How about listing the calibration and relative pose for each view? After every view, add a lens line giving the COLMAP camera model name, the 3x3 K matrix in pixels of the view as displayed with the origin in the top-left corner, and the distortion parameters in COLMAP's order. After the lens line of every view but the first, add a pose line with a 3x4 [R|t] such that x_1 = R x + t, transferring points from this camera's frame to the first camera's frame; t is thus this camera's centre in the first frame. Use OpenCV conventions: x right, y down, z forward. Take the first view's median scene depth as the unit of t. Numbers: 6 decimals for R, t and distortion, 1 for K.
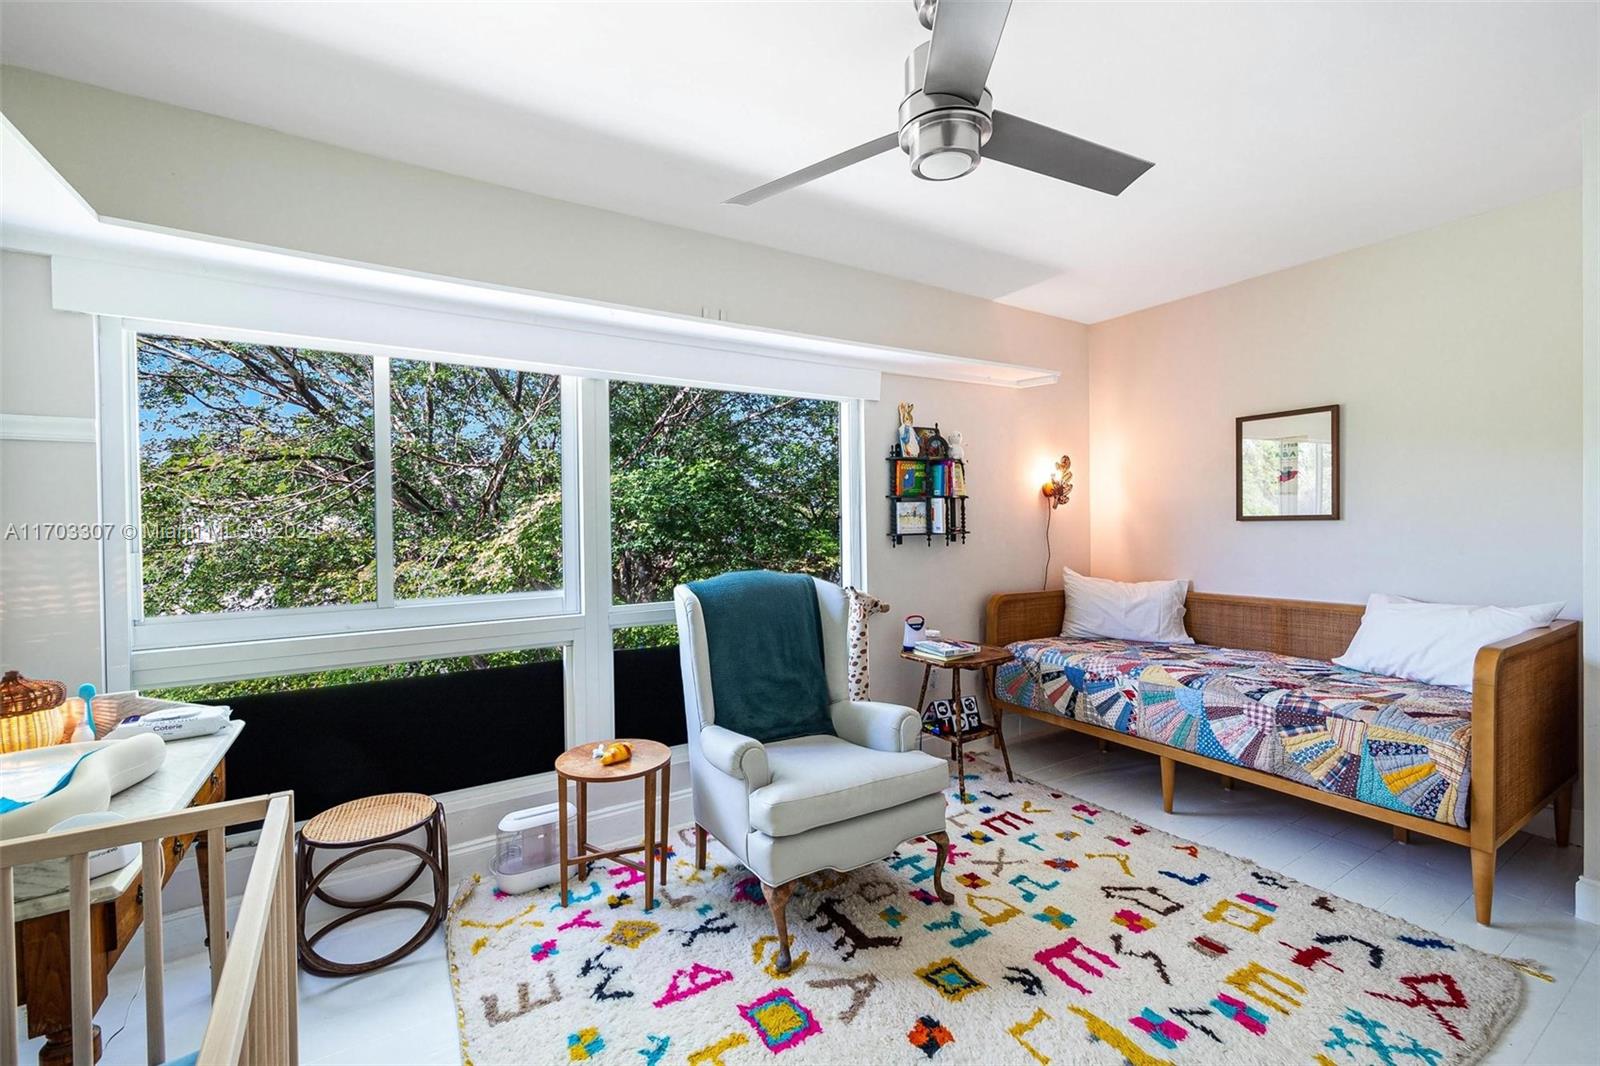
lens RADIAL K [[653.7, 0, 806.7], [0, 653.7, 530.5], [0, 0, 1]] dist [-0.002754, -0.000568]
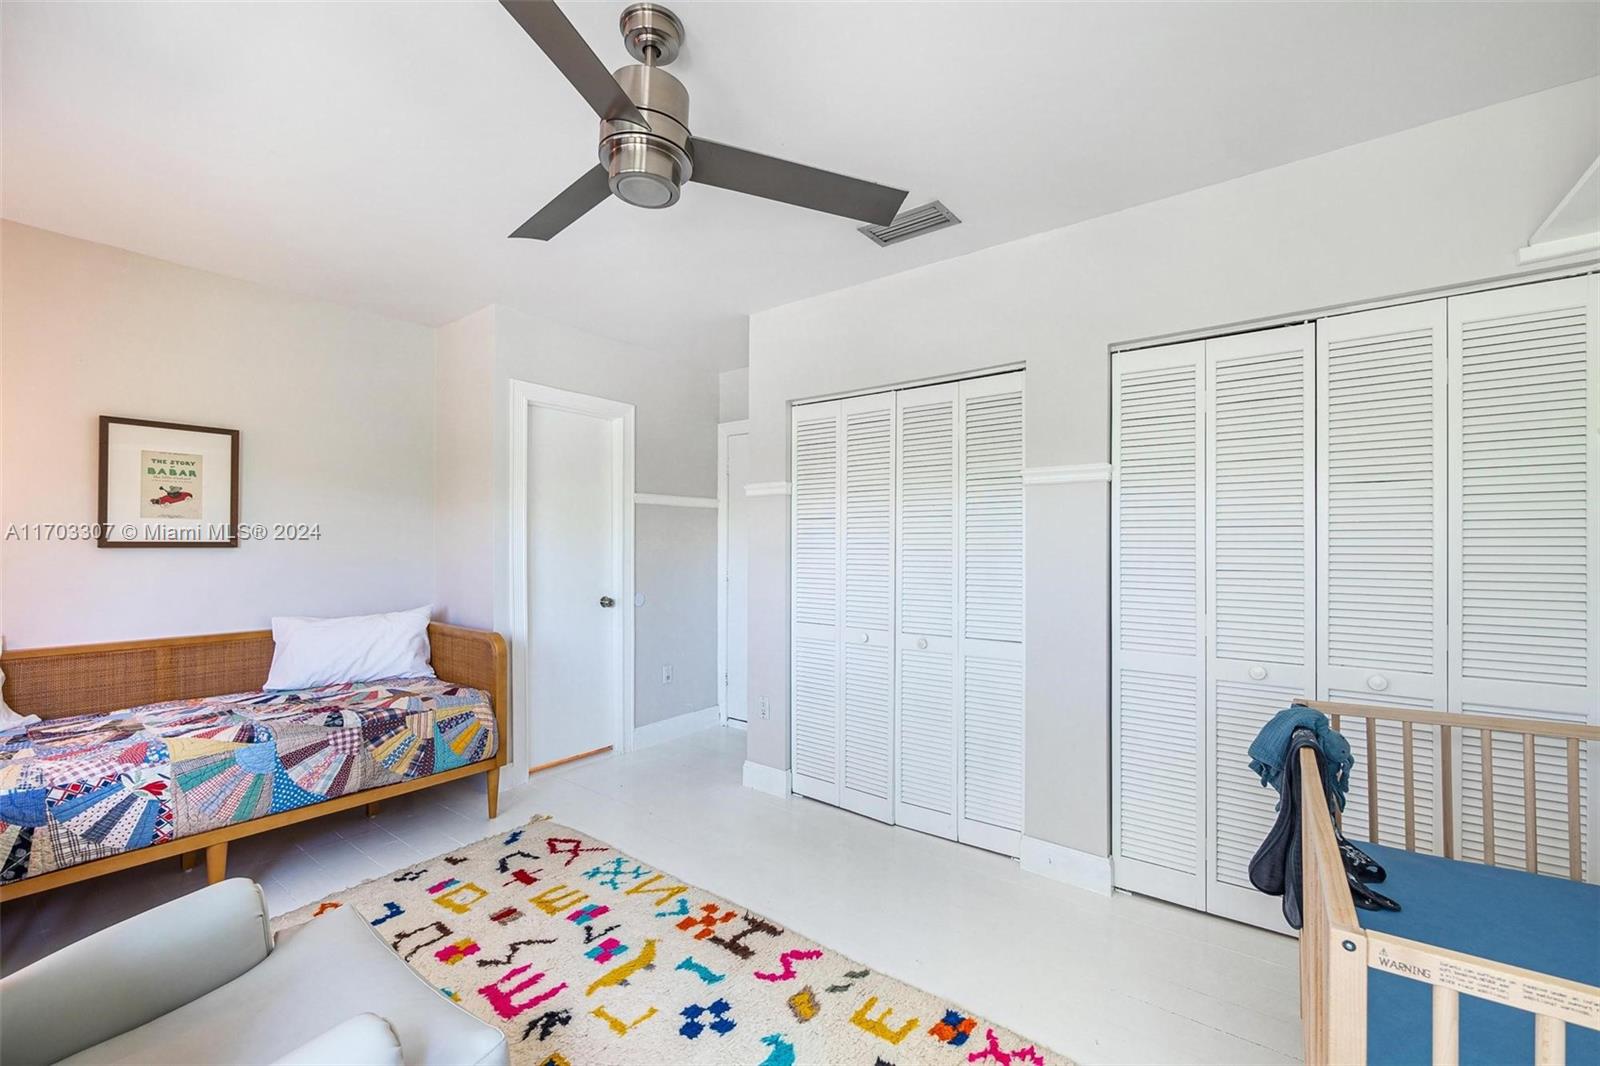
lens RADIAL K [[653.7, 0, 785.7], [0, 653.7, 542.0], [0, 0, 1]] dist [-0.002754, -0.000568]
pose [[-0.333682, 0.017921, 0.942515, -0.527802], [0.011166, 0.999824, -0.015058, -0.000286], [-0.942620, 0.005500, -0.333824, 0.744976]]
